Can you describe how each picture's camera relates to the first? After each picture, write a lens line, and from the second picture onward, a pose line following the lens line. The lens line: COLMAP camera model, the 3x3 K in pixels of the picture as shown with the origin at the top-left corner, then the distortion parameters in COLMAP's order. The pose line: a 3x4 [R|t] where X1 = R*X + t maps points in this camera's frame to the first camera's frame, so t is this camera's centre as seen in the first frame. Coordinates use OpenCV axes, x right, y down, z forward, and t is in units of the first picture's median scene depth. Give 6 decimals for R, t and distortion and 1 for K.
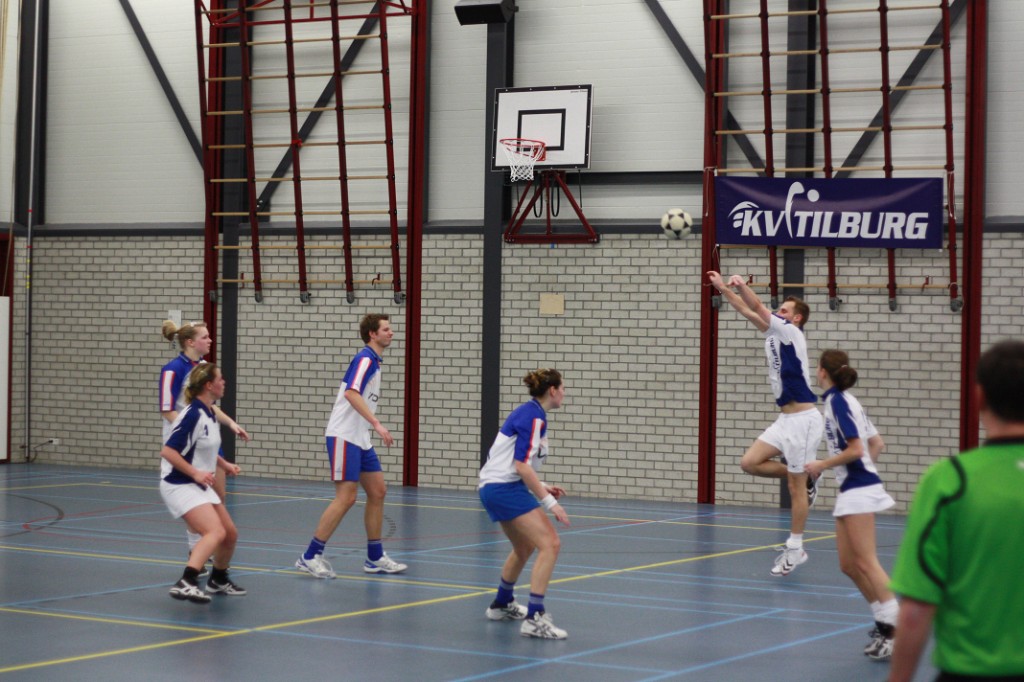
lens RADIAL K [[2432.3, 0, 521.8], [0, 2432.3, 340.9], [0, 0, 1]] dist [-0.101050, 0.000000]
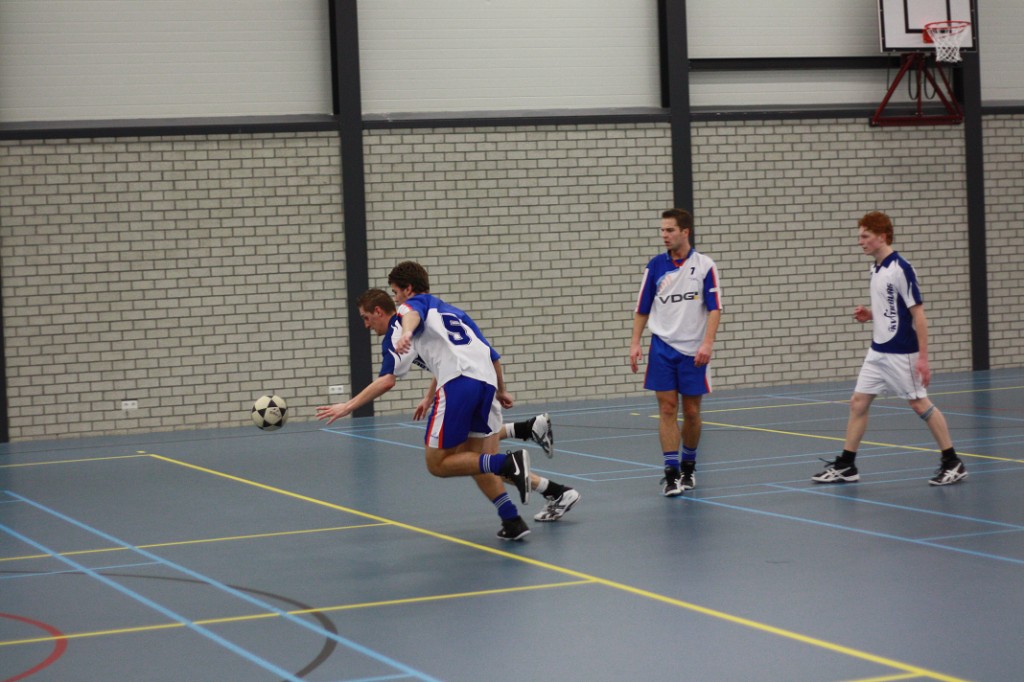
lens RADIAL K [[2432.3, 0, 509.2], [0, 2432.3, 345.1], [0, 0, 1]] dist [-0.101050, 0.000000]
pose [[0.581633, -0.083509, 0.809154, -0.767867], [0.058495, 0.996435, 0.060790, -0.017348], [-0.811346, 0.011974, 0.584444, 0.469527]]
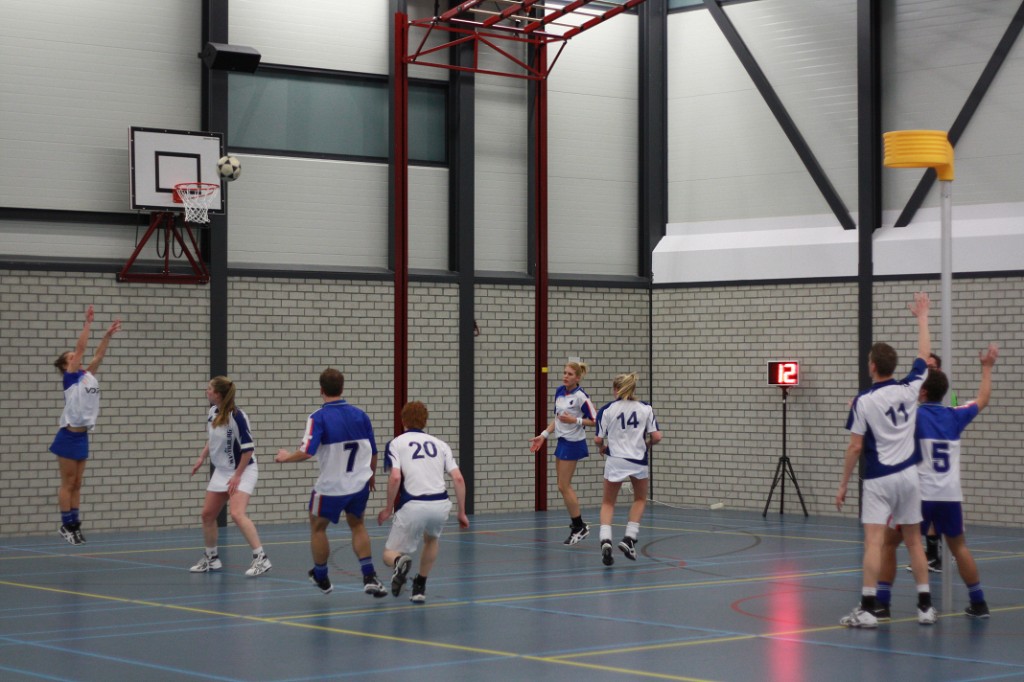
lens RADIAL K [[2432.3, 0, 511.4], [0, 2432.3, 342.2], [0, 0, 1]] dist [-0.101050, 0.000000]
pose [[0.296519, -0.009291, 0.954982, -1.091224], [0.010065, 0.999928, 0.006603, -0.024639], [-0.954974, 0.007654, 0.296591, 0.666338]]
